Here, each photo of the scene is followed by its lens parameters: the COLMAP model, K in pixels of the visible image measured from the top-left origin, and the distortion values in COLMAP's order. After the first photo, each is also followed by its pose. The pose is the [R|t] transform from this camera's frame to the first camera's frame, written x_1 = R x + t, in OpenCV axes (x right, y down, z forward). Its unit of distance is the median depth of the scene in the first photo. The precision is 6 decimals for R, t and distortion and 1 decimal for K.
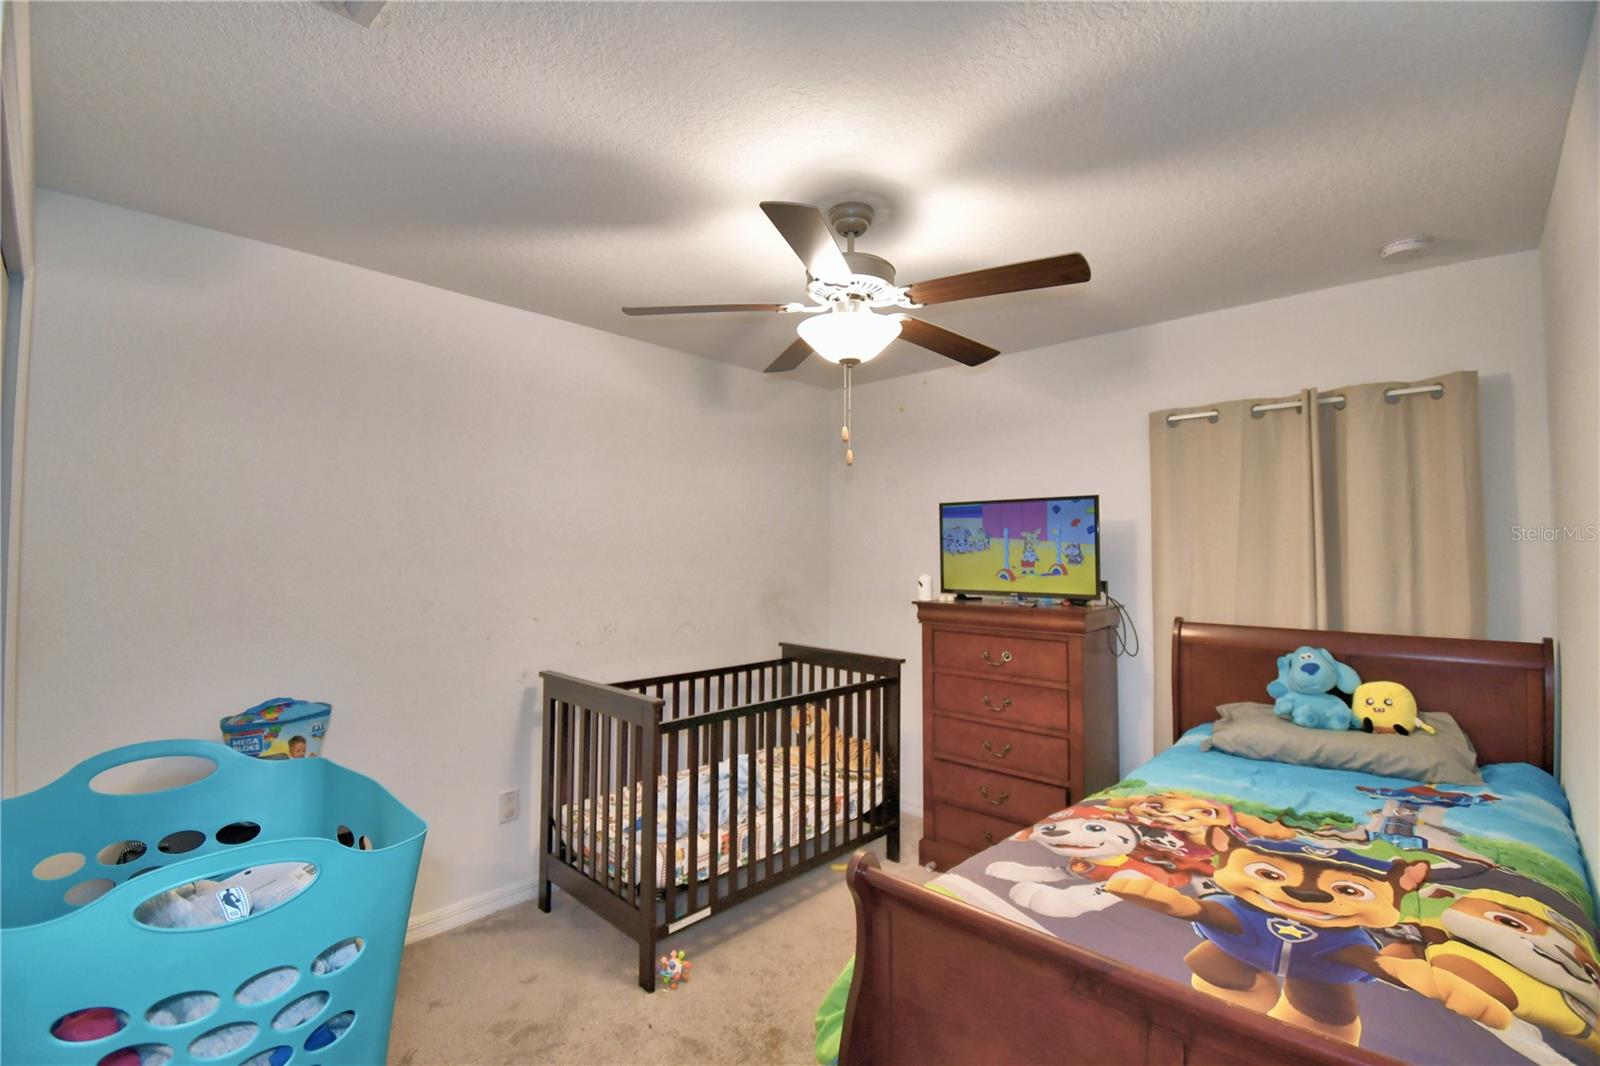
lens RADIAL K [[702.2, 0, 794.1], [0, 702.2, 537.6], [0, 0, 1]] dist [0.012100, -0.020666]
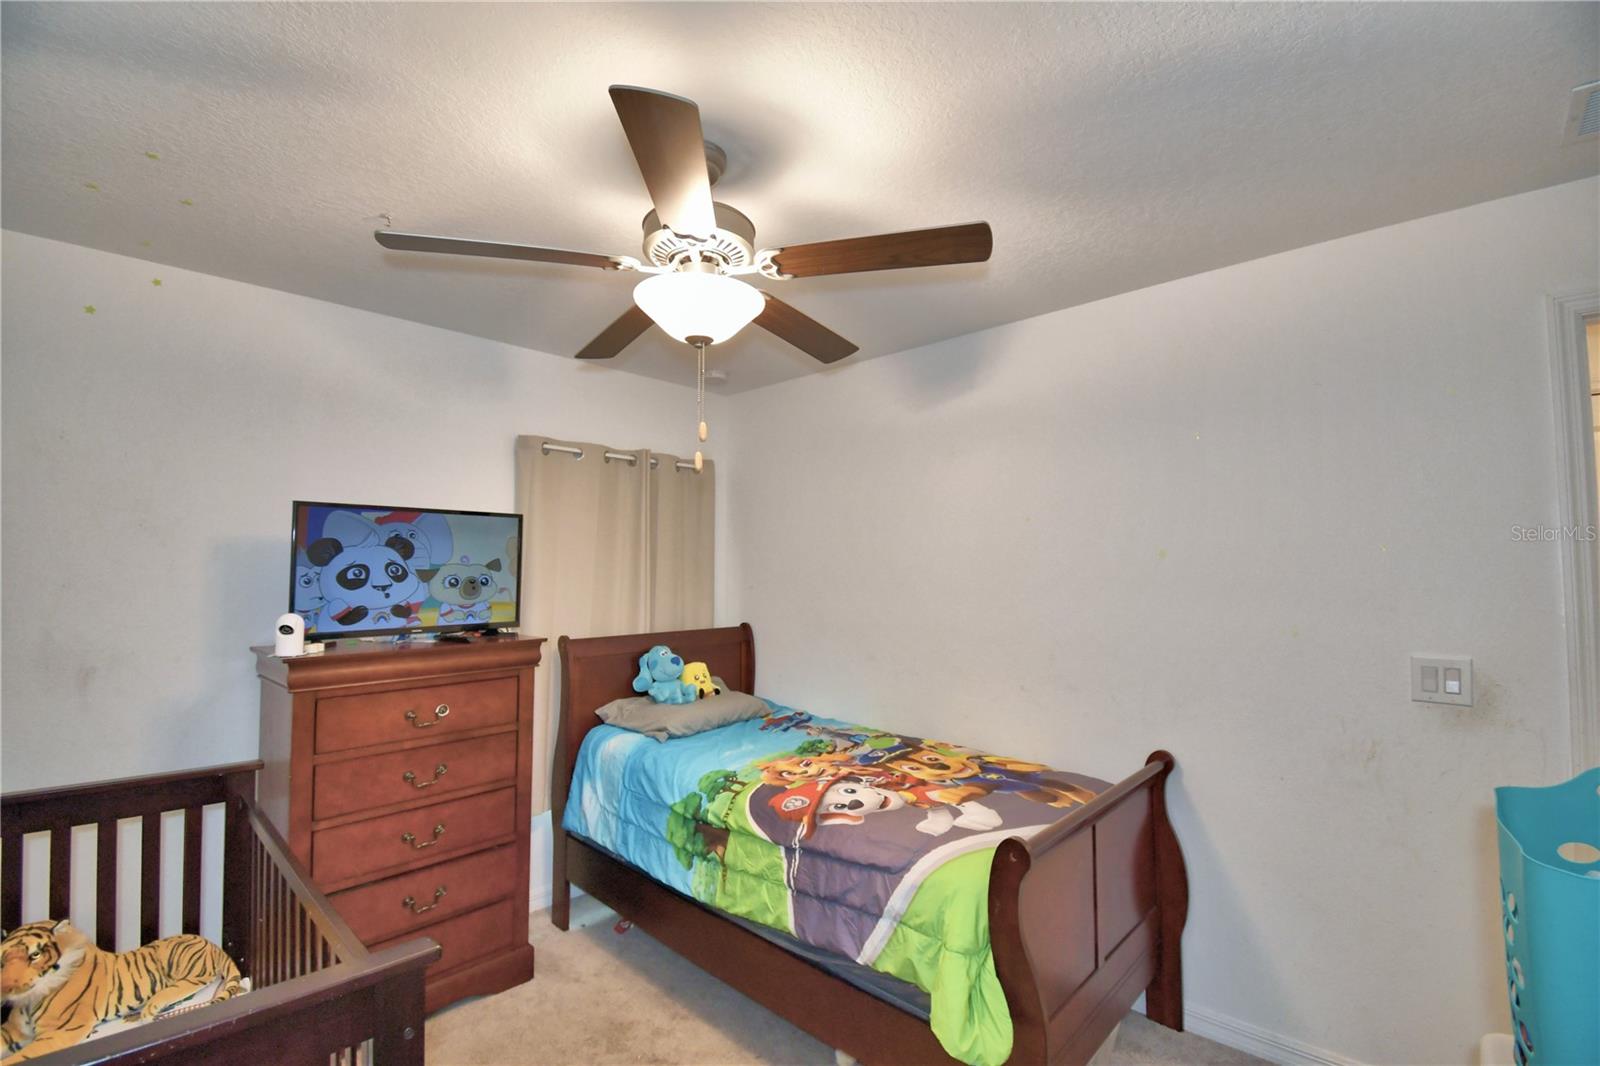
lens RADIAL K [[702.2, 0, 793.1], [0, 702.2, 532.5], [0, 0, 1]] dist [0.012100, -0.020666]
pose [[0.010878, 0.049733, 0.998703, -0.879116], [-0.018007, 0.998610, -0.049532, 0.005614], [-0.999779, -0.017445, 0.011759, 1.093104]]
